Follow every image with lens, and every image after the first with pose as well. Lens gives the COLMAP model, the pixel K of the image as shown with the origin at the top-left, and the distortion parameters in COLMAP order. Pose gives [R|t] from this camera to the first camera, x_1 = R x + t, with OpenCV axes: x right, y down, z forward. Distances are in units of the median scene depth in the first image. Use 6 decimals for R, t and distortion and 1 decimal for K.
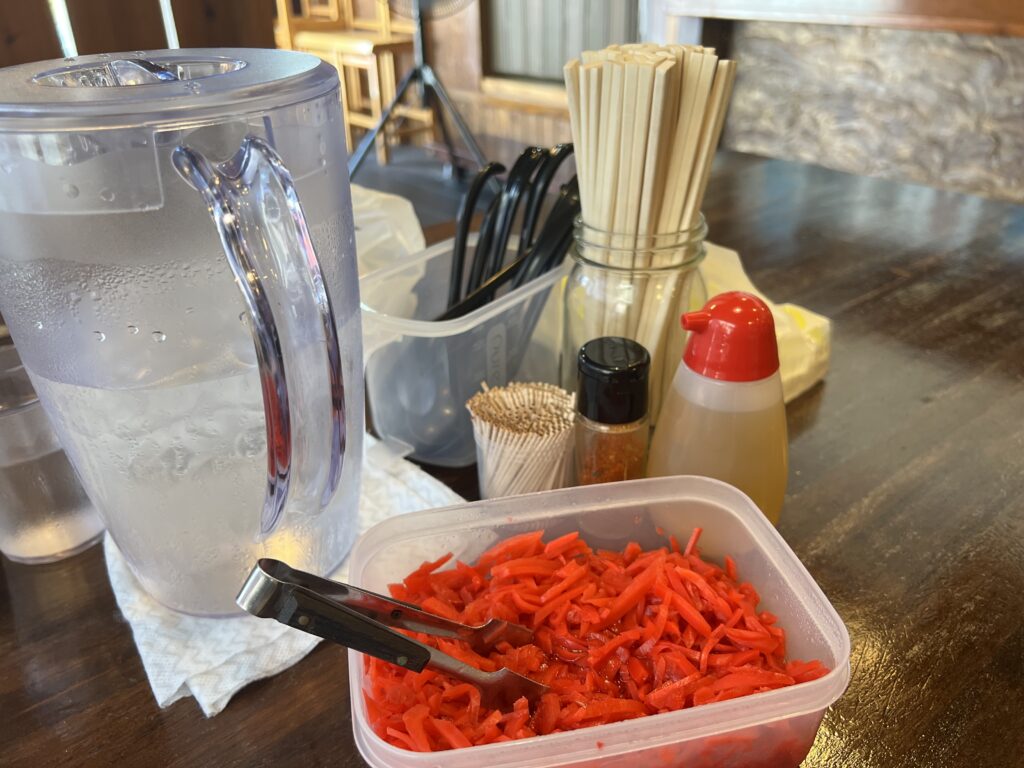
lens RADIAL K [[772.9, 0, 508.6], [0, 772.9, 390.8], [0, 0, 1]] dist [0.072593, -0.078753]
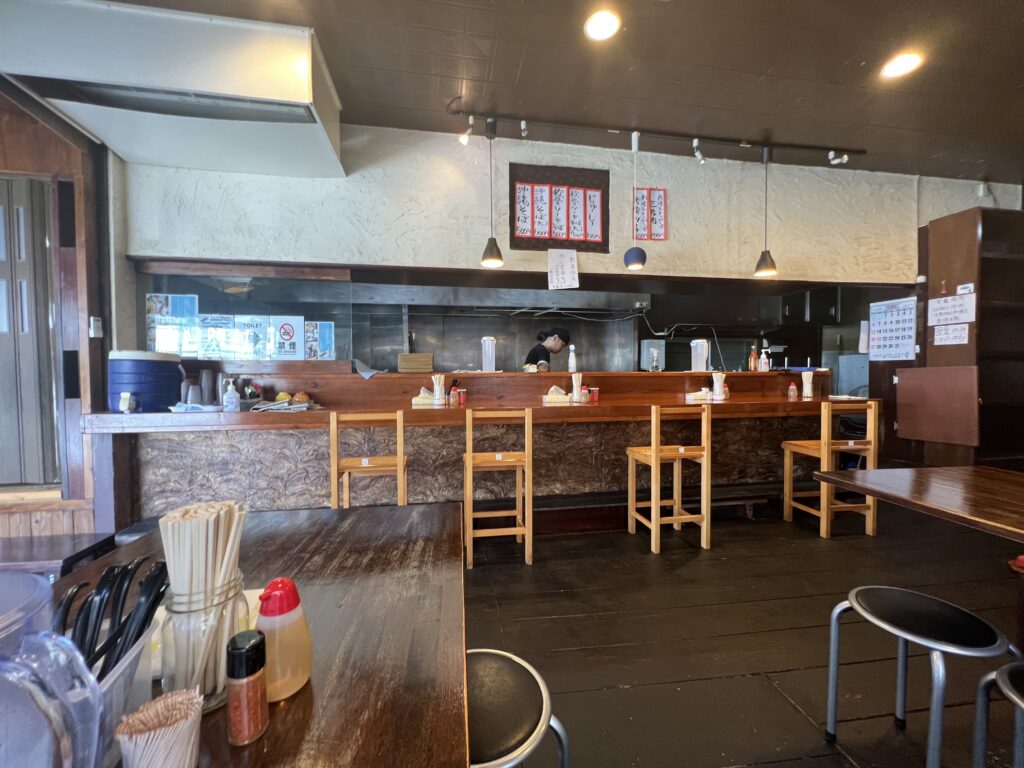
lens RADIAL K [[435.4, 0, 512.0], [0, 435.4, 384.0], [0, 0, 1]] dist [0.000289, 0.000013]
pose [[0.532144, -0.013738, 0.846543, -0.079078], [0.408142, 0.880183, -0.242278, -0.015047], [-0.741784, 0.474436, 0.473991, -0.084884]]
